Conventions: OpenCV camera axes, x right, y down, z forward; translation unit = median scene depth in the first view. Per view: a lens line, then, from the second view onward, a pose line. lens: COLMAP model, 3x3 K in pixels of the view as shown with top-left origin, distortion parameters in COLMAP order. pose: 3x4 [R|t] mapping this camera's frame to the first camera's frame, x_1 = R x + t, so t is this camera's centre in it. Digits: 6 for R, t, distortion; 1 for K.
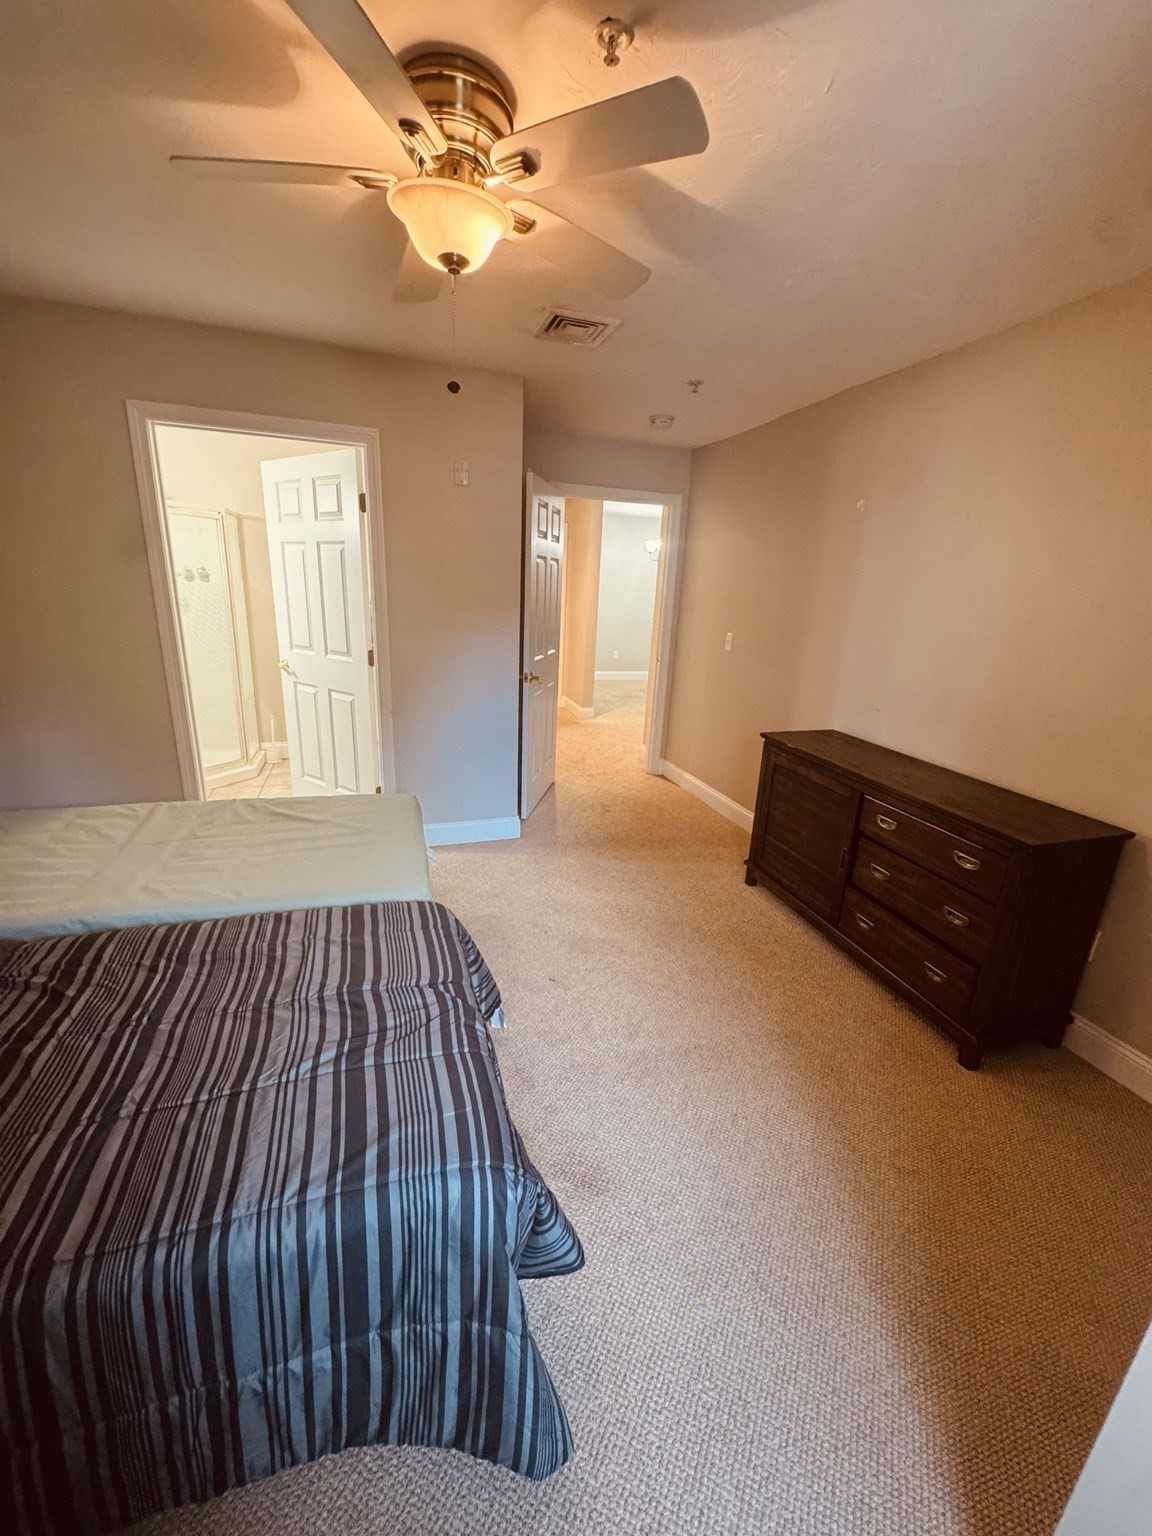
lens RADIAL K [[613.1, 0, 576.5], [0, 613.1, 767.6], [0, 0, 1]] dist [-0.000126, 0.000767]
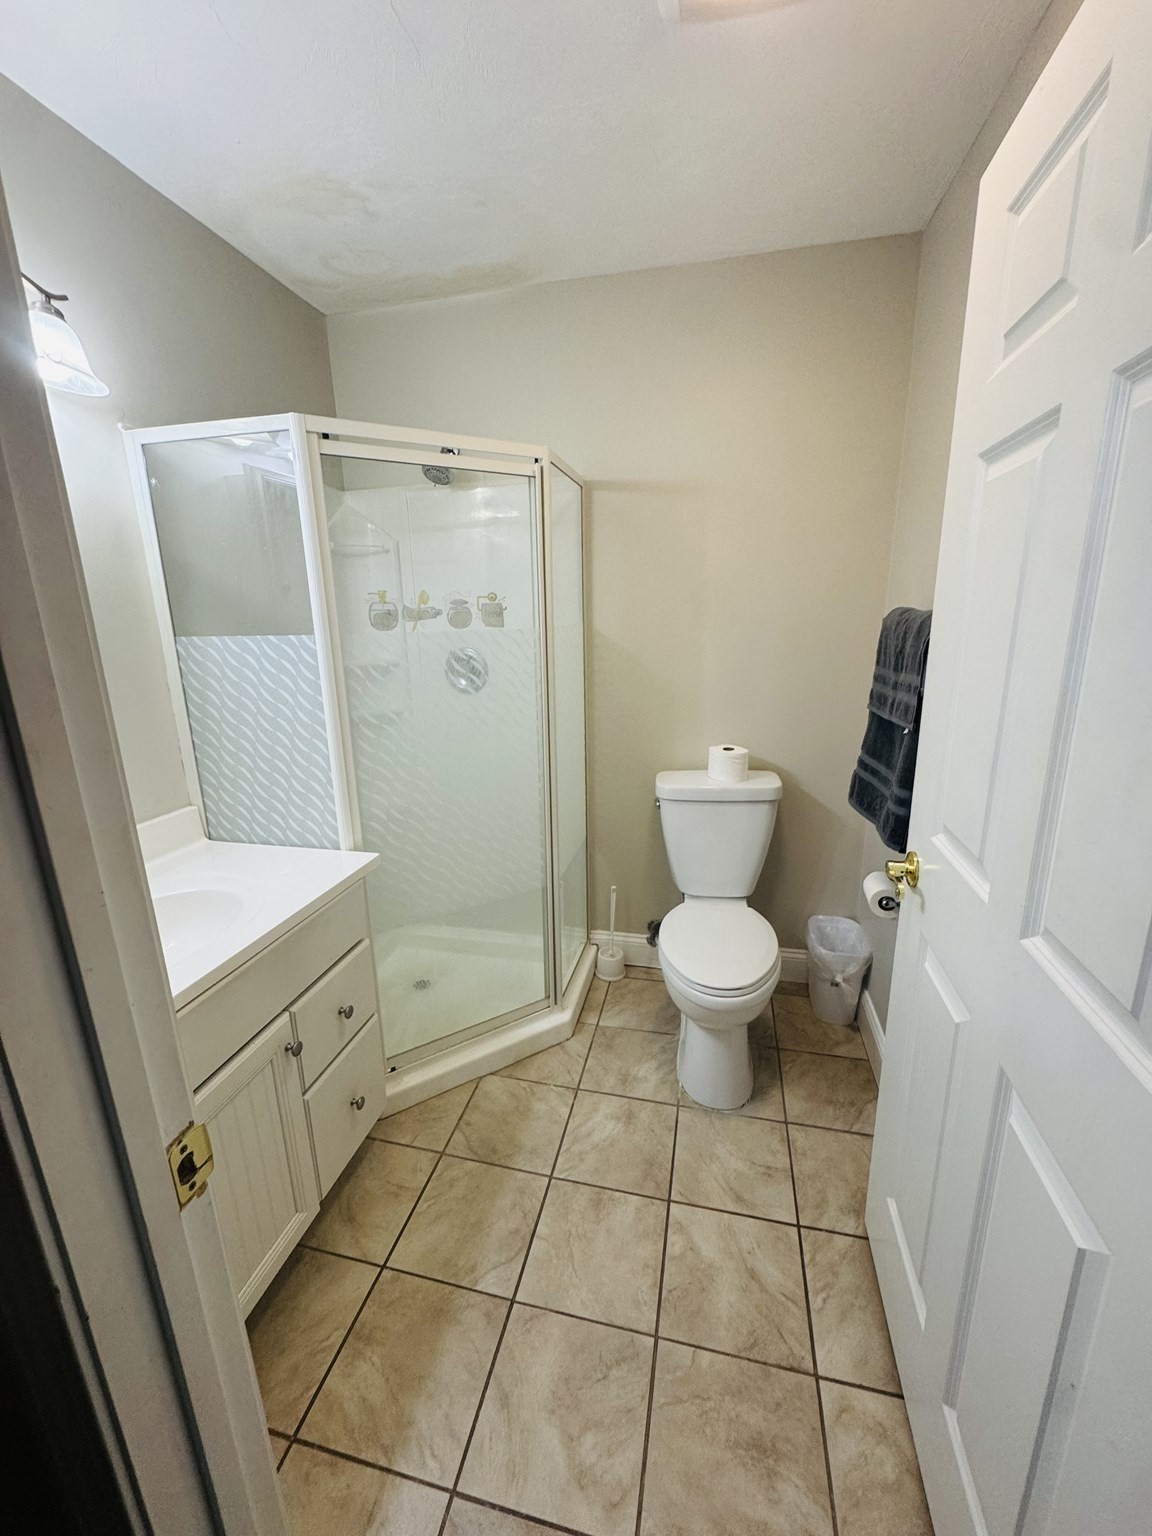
lens RADIAL K [[613.1, 0, 576.5], [0, 613.1, 767.6], [0, 0, 1]] dist [-0.000126, 0.000767]
pose [[0.855159, 0.070352, -0.513569, -0.627731], [-0.094504, 0.995303, -0.021019, -0.379886], [0.509678, 0.066509, 0.857791, 1.259657]]
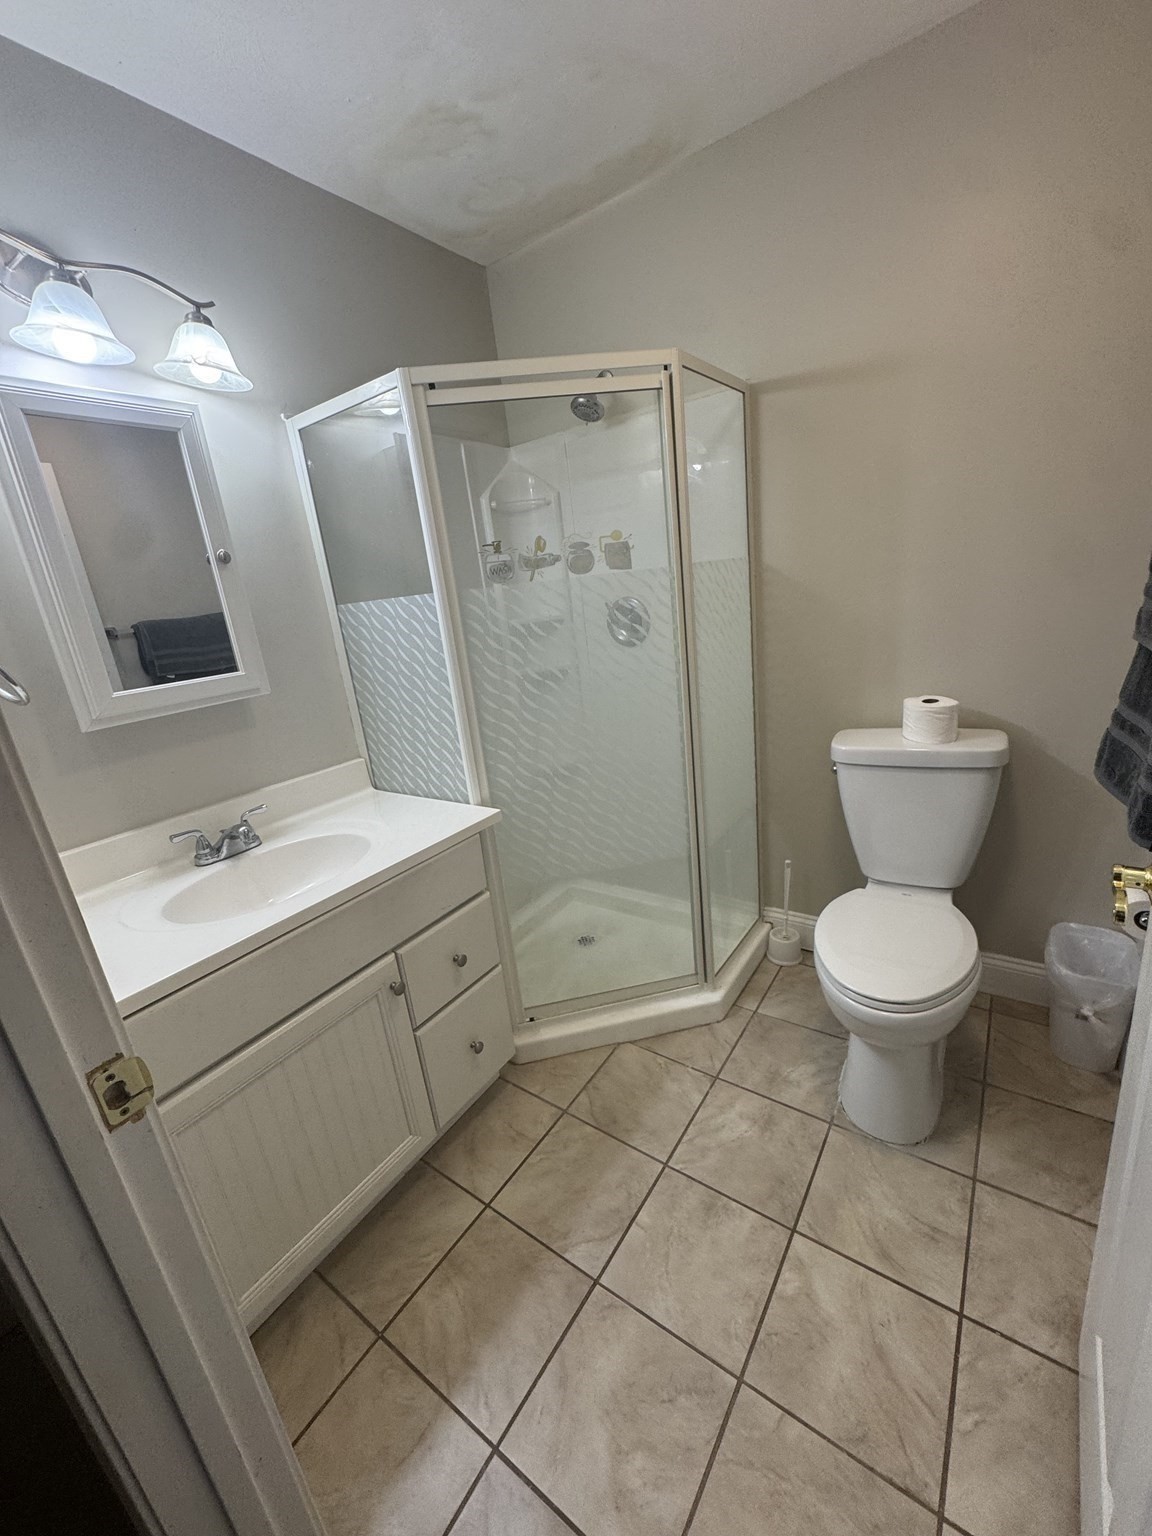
lens RADIAL K [[616.2, 0, 576.1], [0, 616.2, 765.9], [0, 0, 1]] dist [-0.000164, 0.000578]
pose [[0.591376, 0.123915, -0.796818, -0.562287], [-0.097239, 0.991871, 0.082081, -0.392367], [0.800512, 0.028941, 0.598618, 1.404861]]
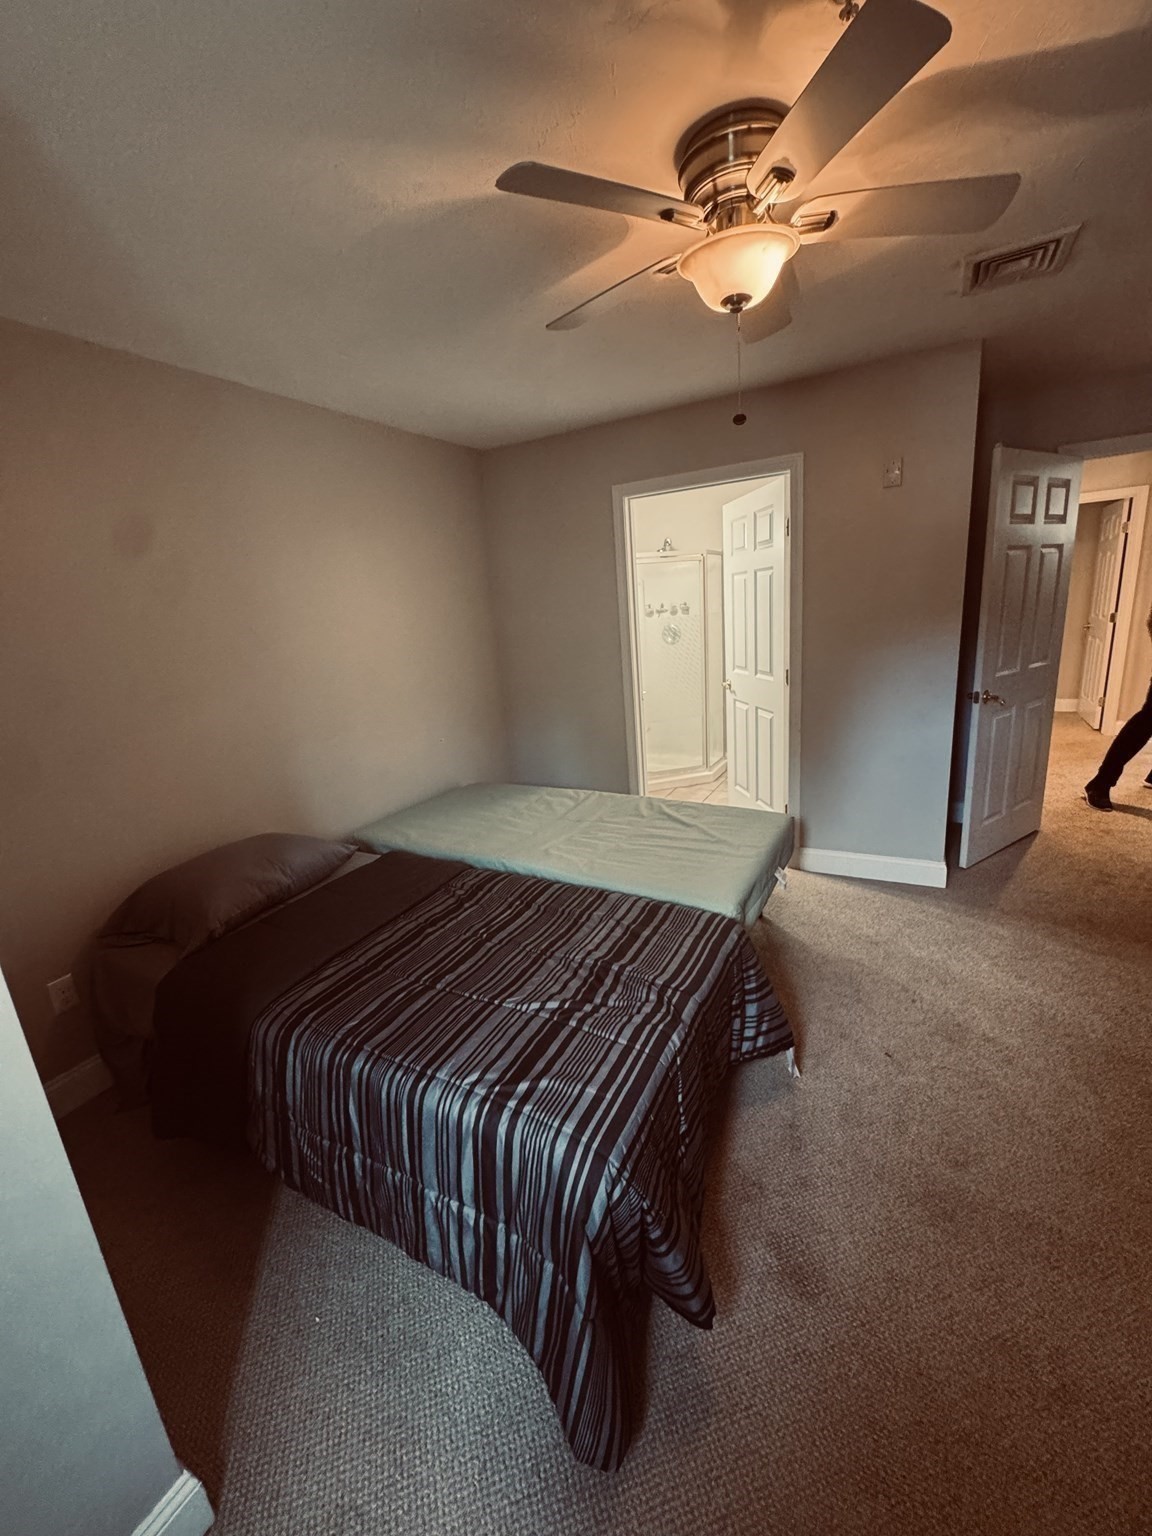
lens RADIAL K [[613.1, 0, 576.5], [0, 613.1, 767.6], [0, 0, 1]] dist [-0.000126, 0.000767]
pose [[0.680808, 0.093348, -0.726489, 0.265858], [-0.110826, 0.993555, 0.023807, -0.022309], [0.724029, 0.064306, 0.686766, 0.086608]]
